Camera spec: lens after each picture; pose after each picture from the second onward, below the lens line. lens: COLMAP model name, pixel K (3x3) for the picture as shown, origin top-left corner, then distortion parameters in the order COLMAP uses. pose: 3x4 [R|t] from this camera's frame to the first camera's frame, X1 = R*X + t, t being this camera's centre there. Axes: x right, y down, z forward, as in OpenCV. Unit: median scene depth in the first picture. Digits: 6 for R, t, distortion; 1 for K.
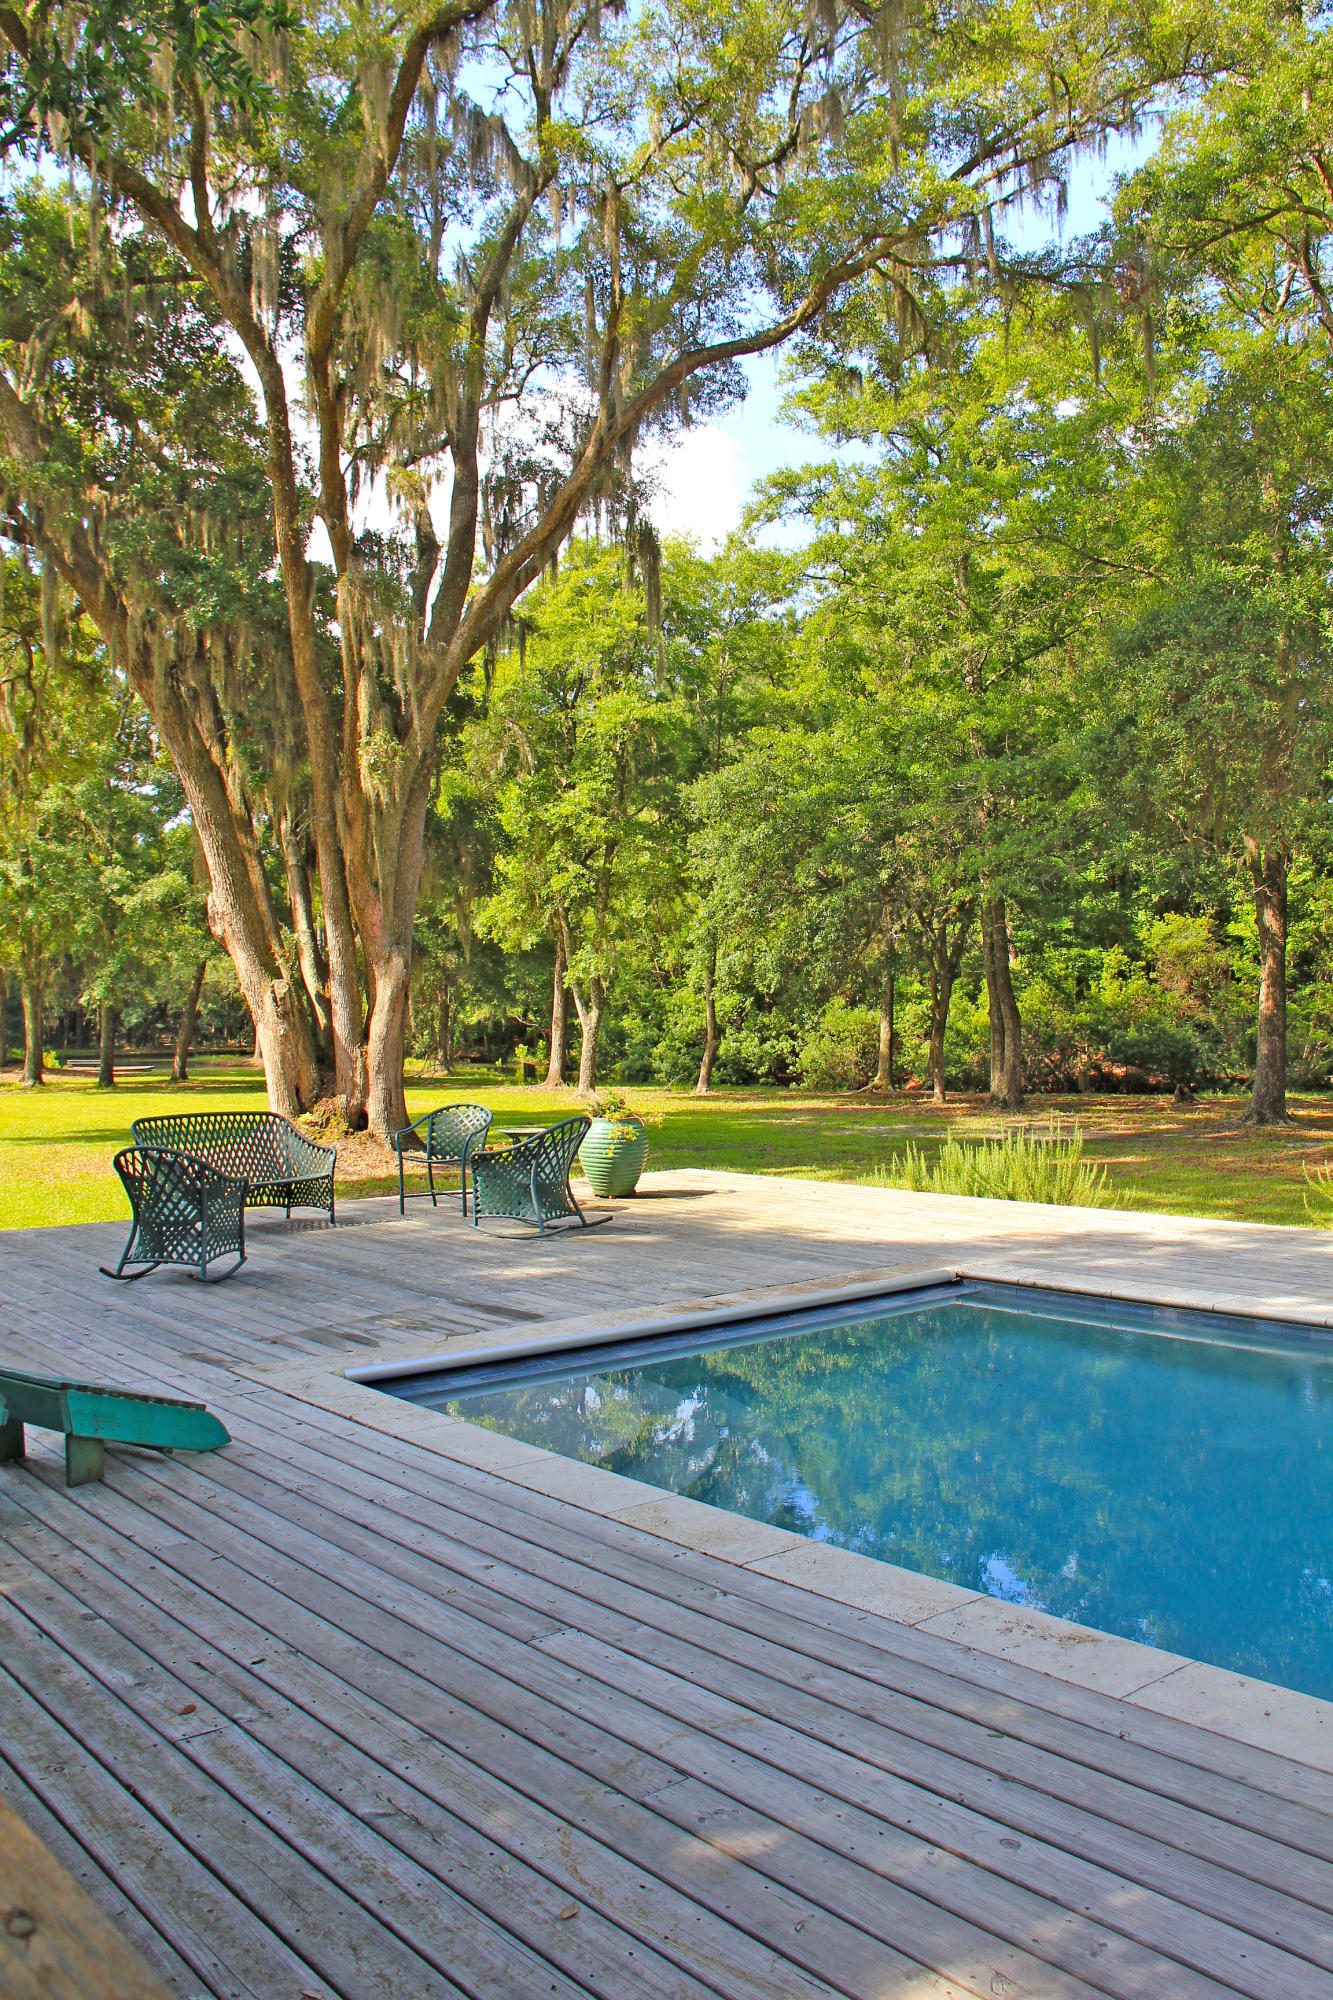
lens RADIAL K [[1686.5, 0, 663.4], [0, 1686.5, 1049.9], [0, 0, 1]] dist [-0.180906, 0.161215]
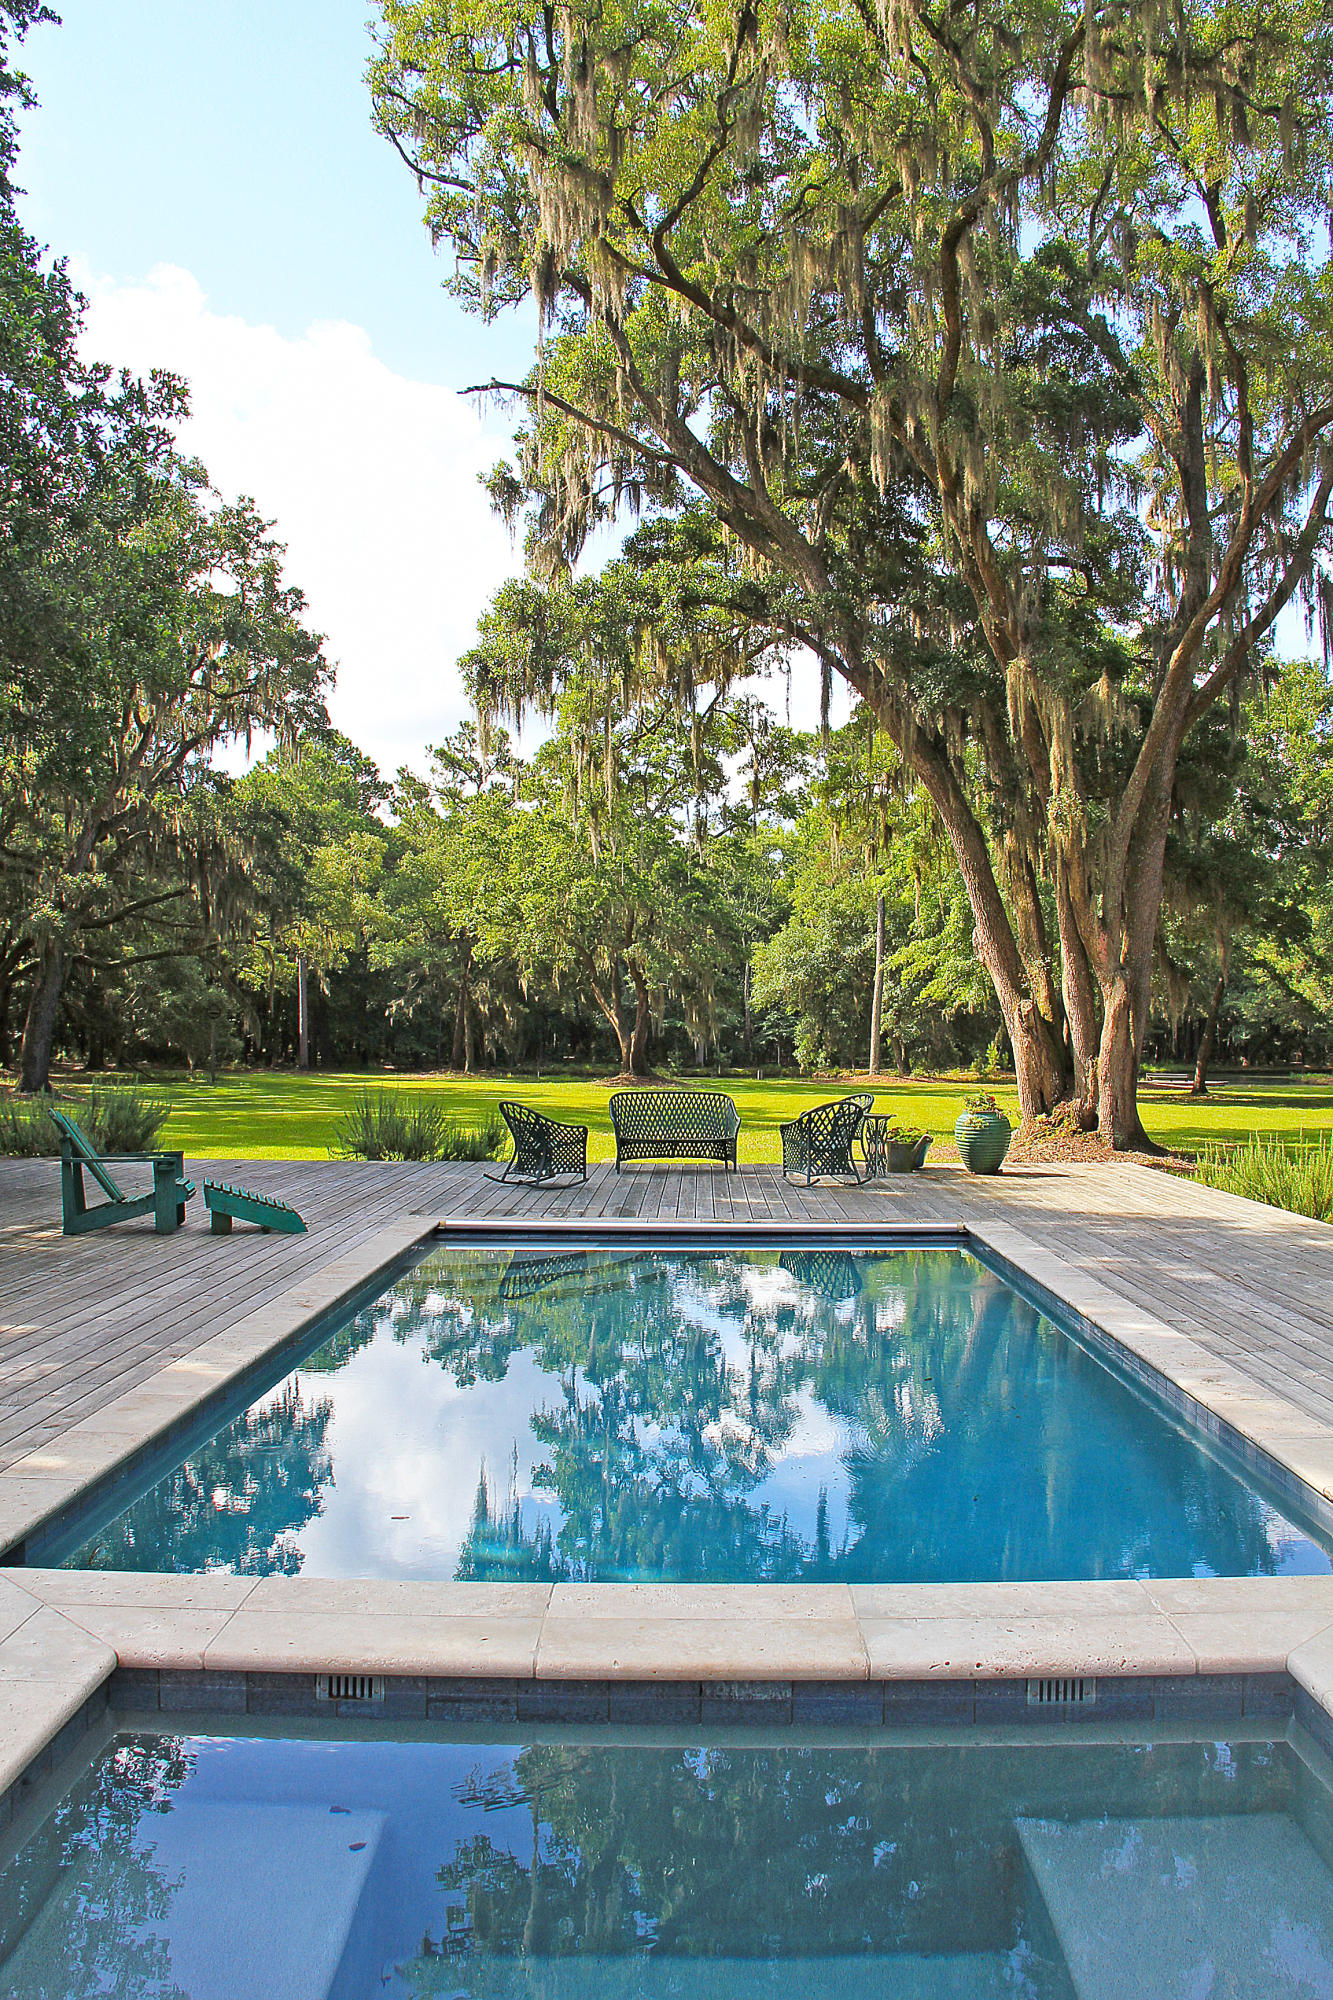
lens RADIAL K [[1686.5, 0, 663.4], [0, 1686.5, 1049.9], [0, 0, 1]] dist [-0.180906, 0.161215]
pose [[0.769905, 0.018549, -0.637889, 0.321415], [-0.025069, 0.999685, -0.001187, 0.001153], [0.637666, 0.016905, 0.770127, -0.067589]]
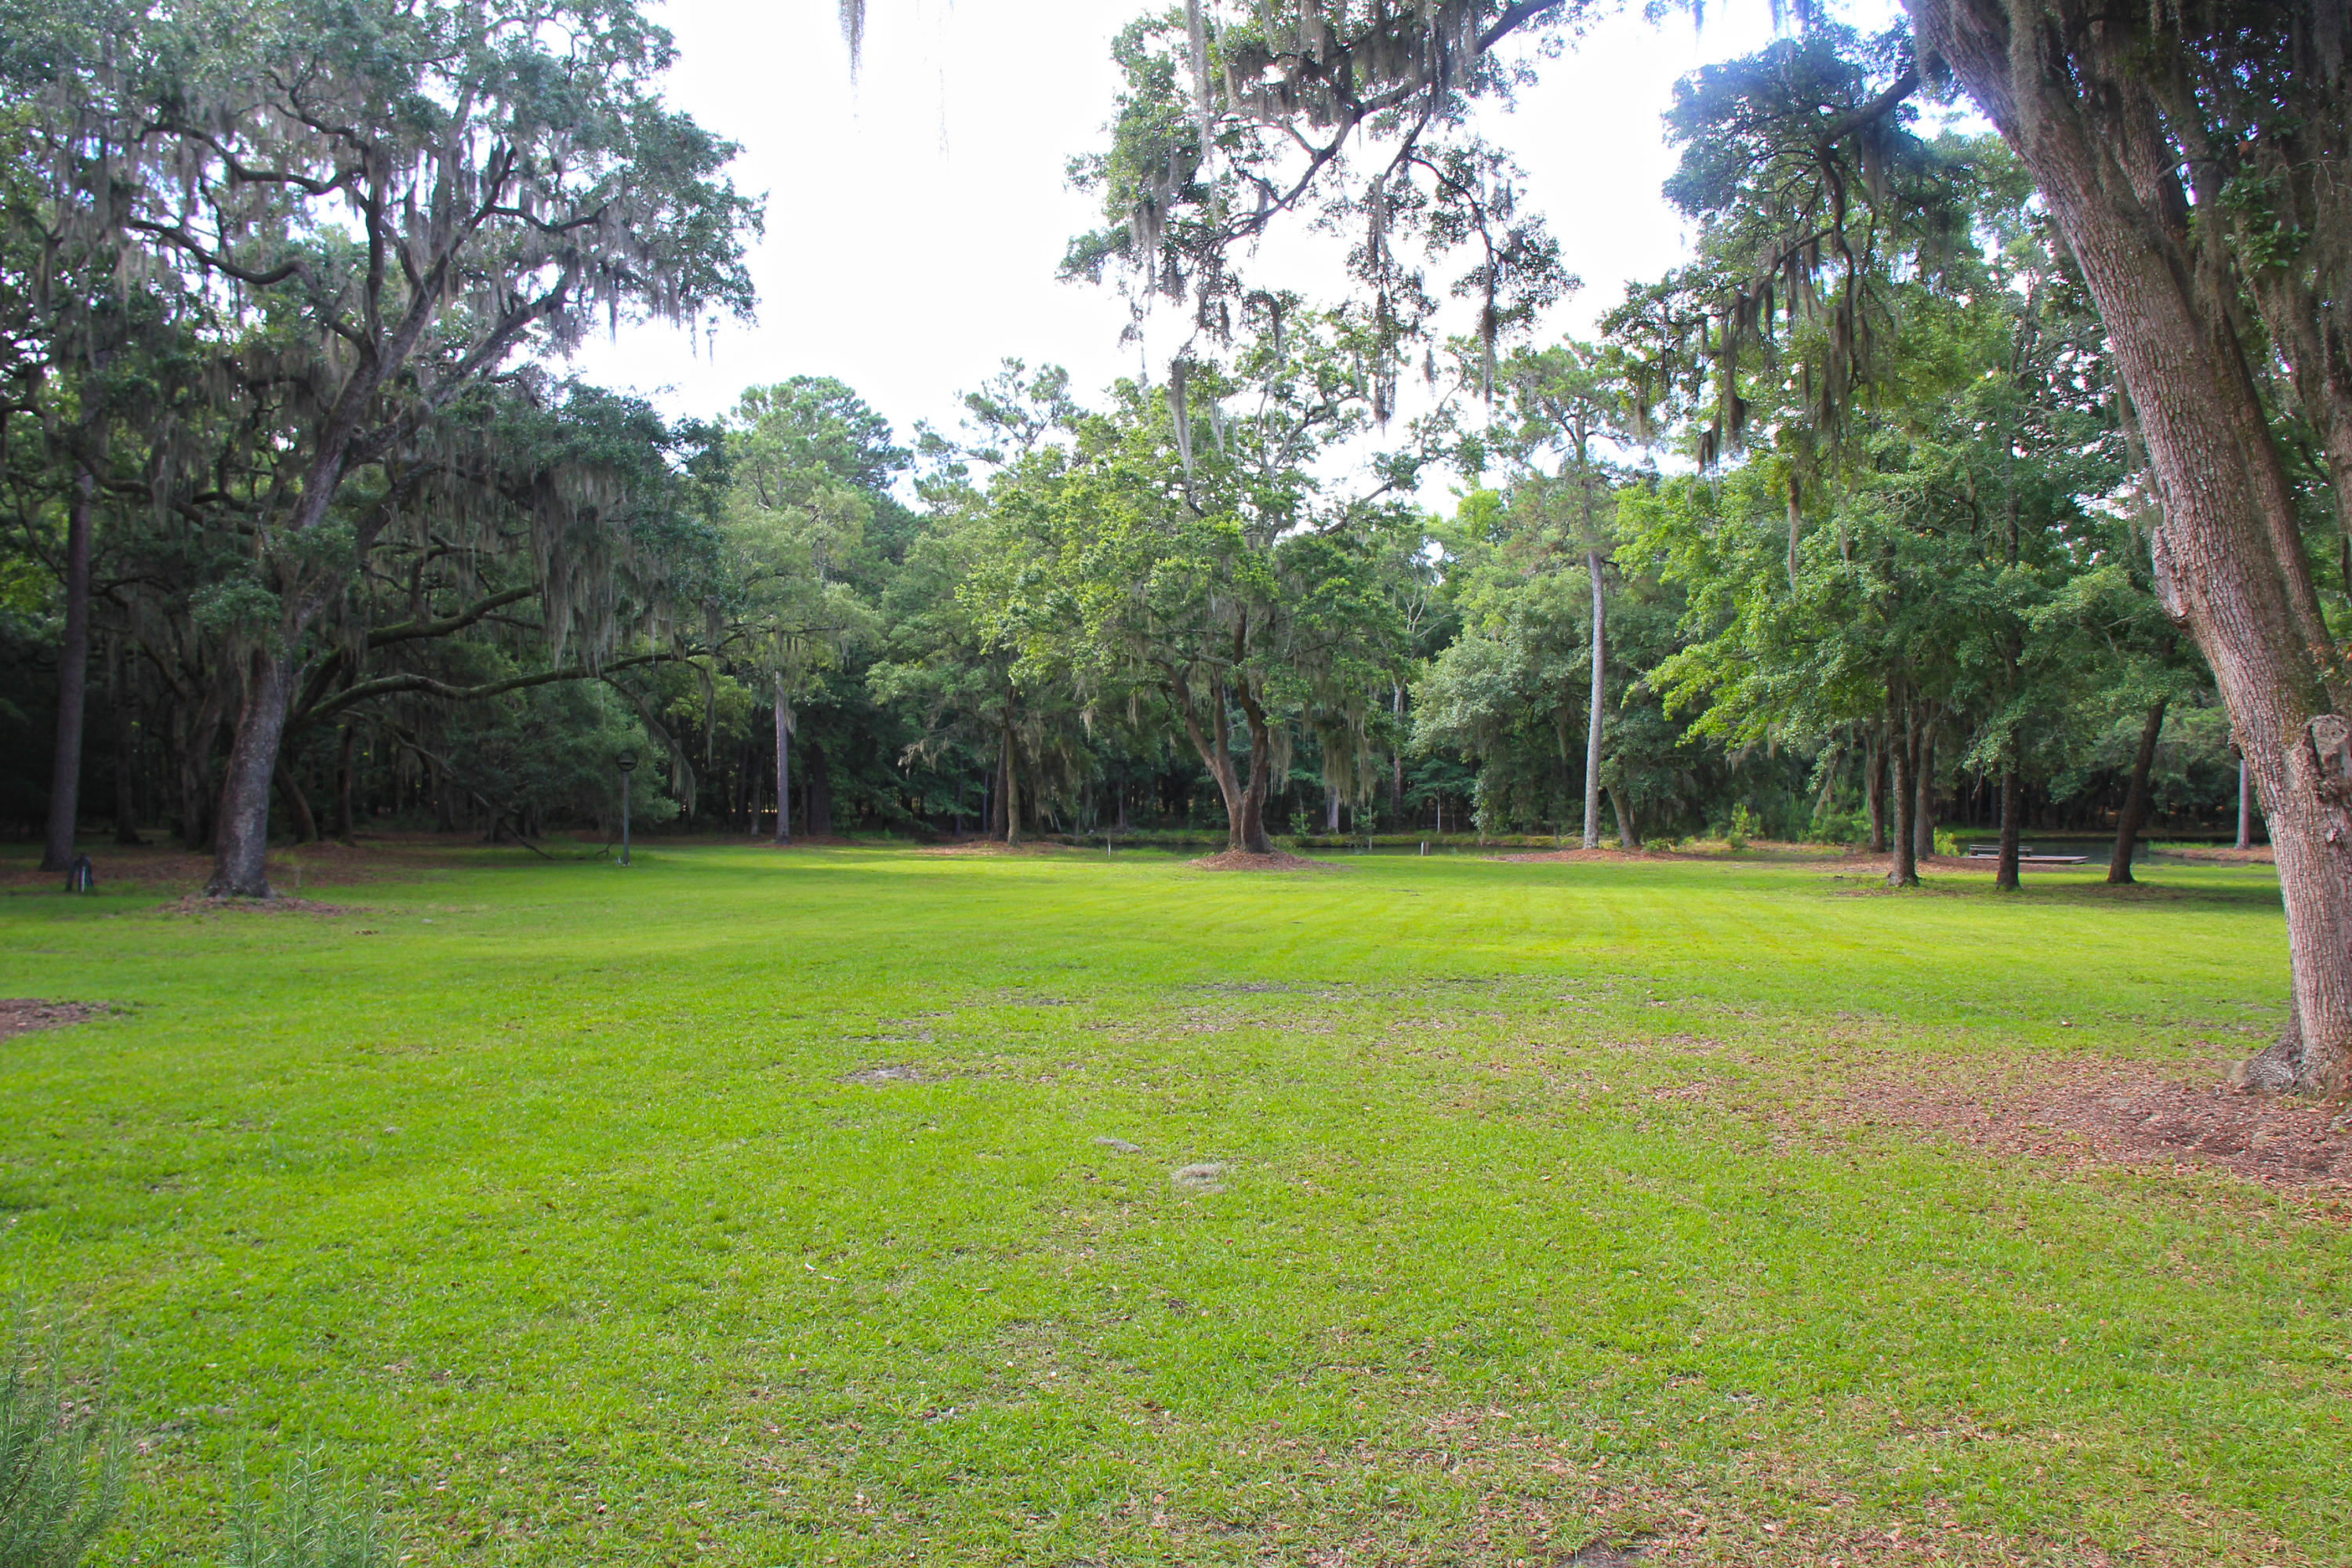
lens RADIAL K [[1983.4, 0, 1118.3], [0, 1983.4, 775.4], [0, 0, 1]] dist [-0.180906, 0.161215]
pose [[0.716719, 0.006152, -0.697335, -0.111538], [-0.022776, 0.999634, -0.014591, -0.011965], [0.696990, 0.026340, 0.716597, 0.426023]]
